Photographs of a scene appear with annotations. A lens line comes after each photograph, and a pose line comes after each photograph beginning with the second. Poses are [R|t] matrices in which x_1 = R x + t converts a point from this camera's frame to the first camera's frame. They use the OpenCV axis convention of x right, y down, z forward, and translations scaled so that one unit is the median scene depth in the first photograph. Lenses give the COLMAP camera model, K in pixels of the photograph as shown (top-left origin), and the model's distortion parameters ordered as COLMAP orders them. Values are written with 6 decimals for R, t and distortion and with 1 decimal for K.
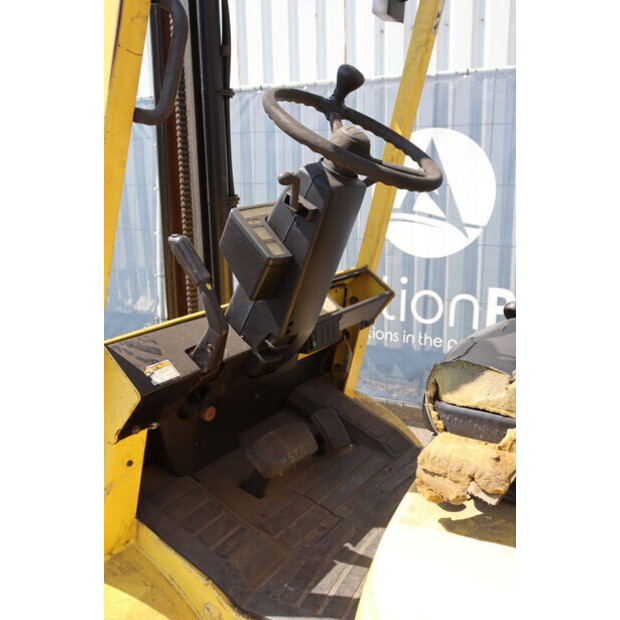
lens RADIAL K [[627.6, 0, 325.4], [0, 627.6, 310.2], [0, 0, 1]] dist [-0.016098, -0.007979]
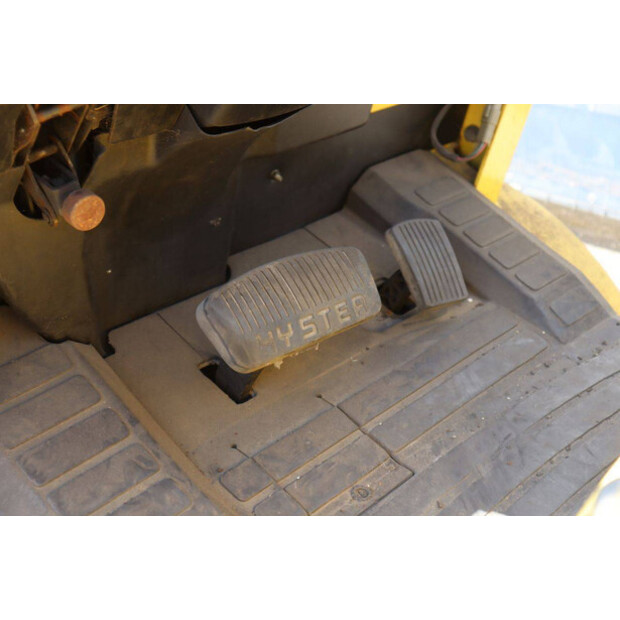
lens RADIAL K [[944.6, 0, 310.0], [0, 944.6, 310.0], [0, 0, 1]] dist [0.103294, 0.026431]
pose [[0.979592, 0.115263, -0.164666, 0.046653], [-0.066267, 0.958638, 0.276807, 0.037735], [0.189761, -0.260246, 0.946712, 0.341506]]
